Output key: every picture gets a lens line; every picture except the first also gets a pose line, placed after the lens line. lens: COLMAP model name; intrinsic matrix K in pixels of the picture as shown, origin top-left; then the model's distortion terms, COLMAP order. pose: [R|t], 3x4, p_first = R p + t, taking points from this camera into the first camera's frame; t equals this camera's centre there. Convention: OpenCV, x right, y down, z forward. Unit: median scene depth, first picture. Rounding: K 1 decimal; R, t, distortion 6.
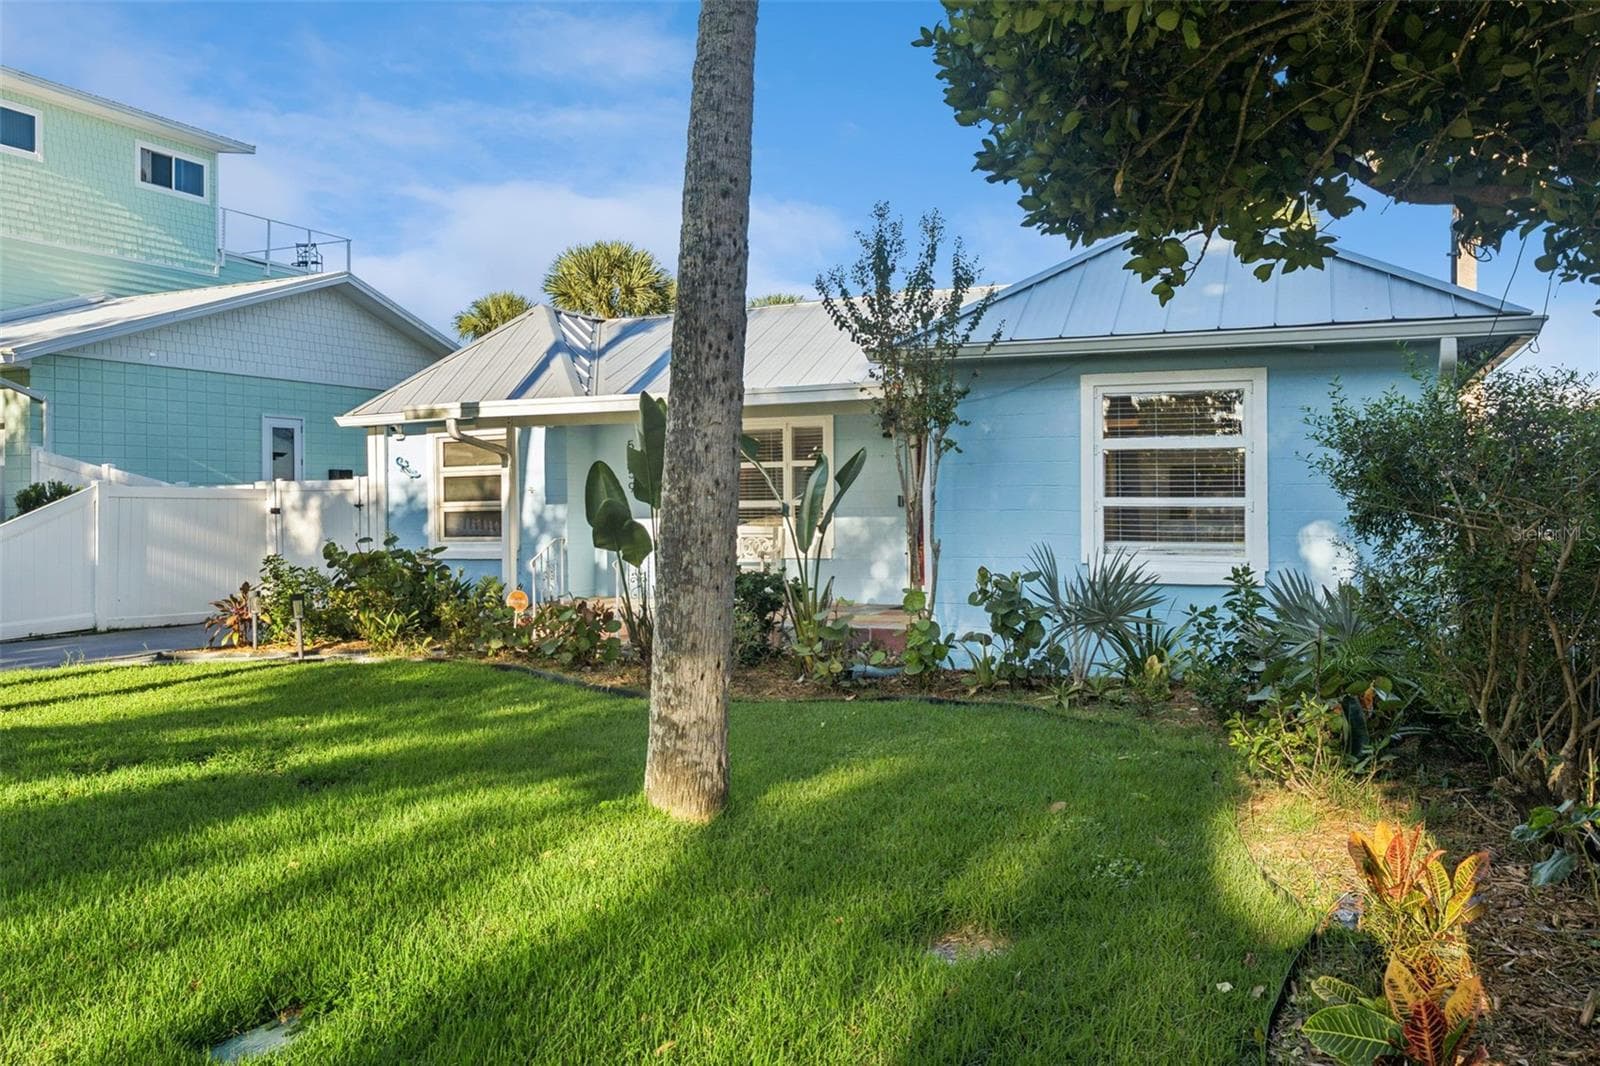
lens RADIAL K [[1222.1, 0, 805.7], [0, 1222.1, 517.6], [0, 0, 1]] dist [0.004057, -0.006922]
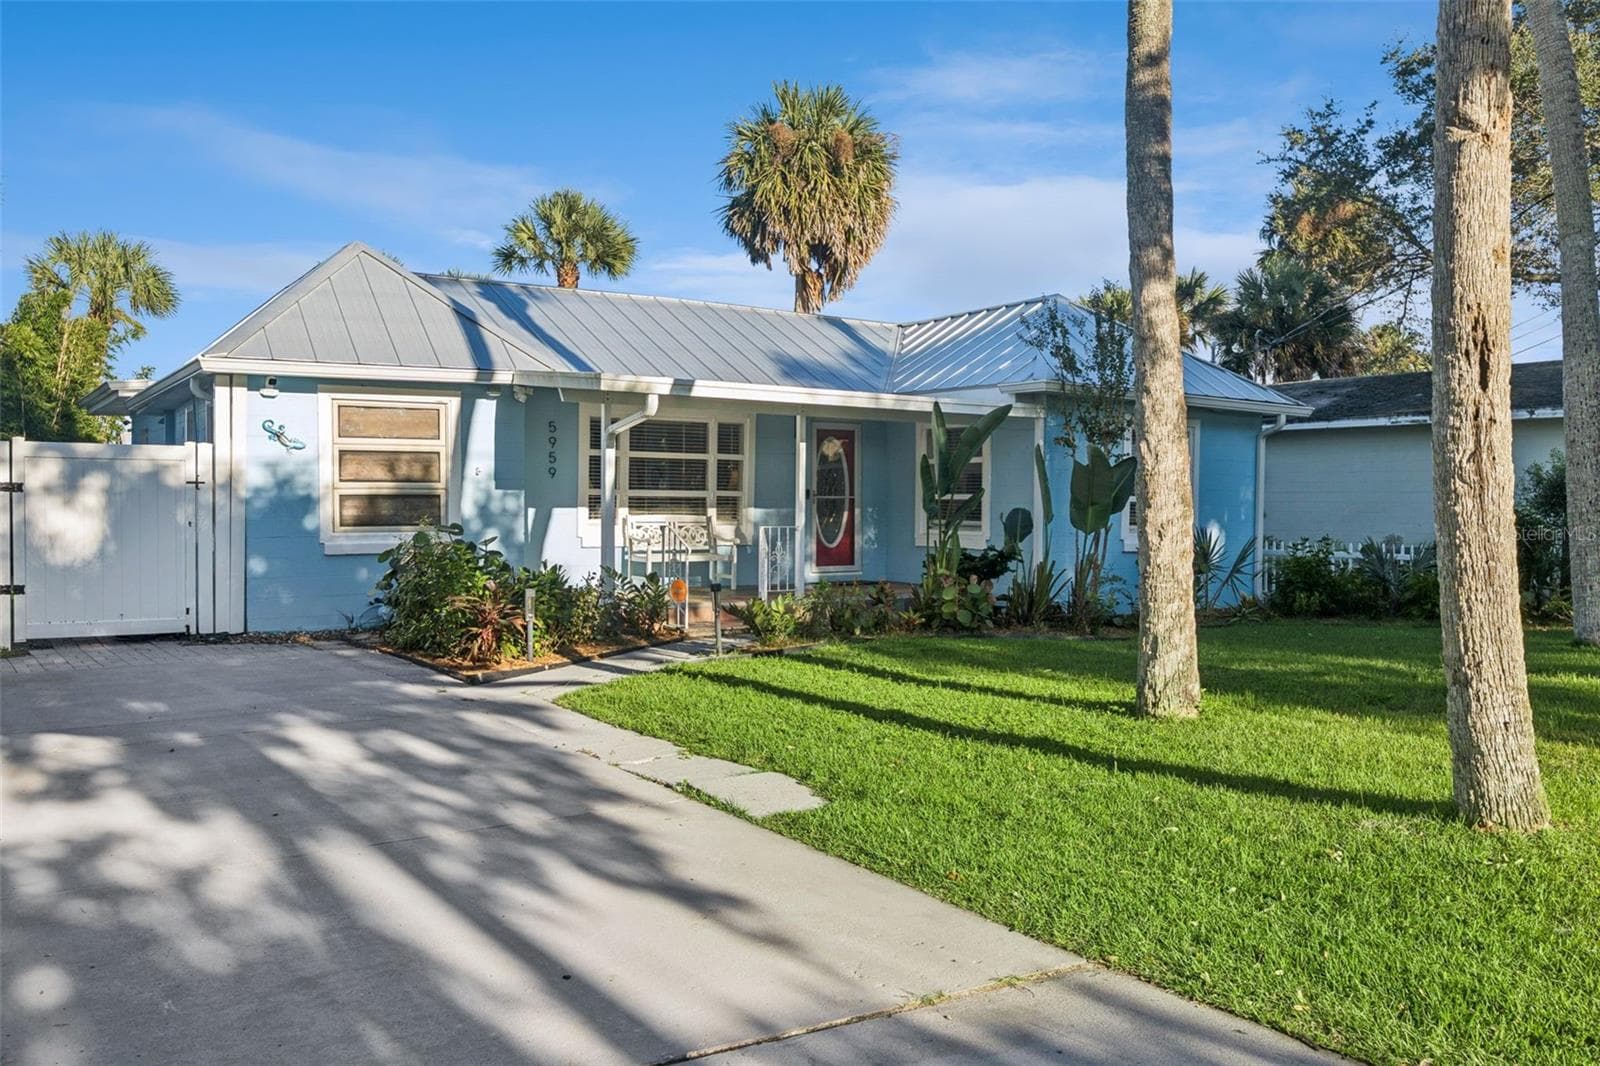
lens RADIAL K [[1204.2, 0, 808.2], [0, 1204.2, 531.5], [0, 0, 1]] dist [-0.011683, -0.005271]
pose [[0.499683, -0.012945, 0.866112, -0.874776], [-0.003431, 0.999851, 0.016923, 0.002427], [-0.866202, -0.011428, 0.499564, 0.414035]]
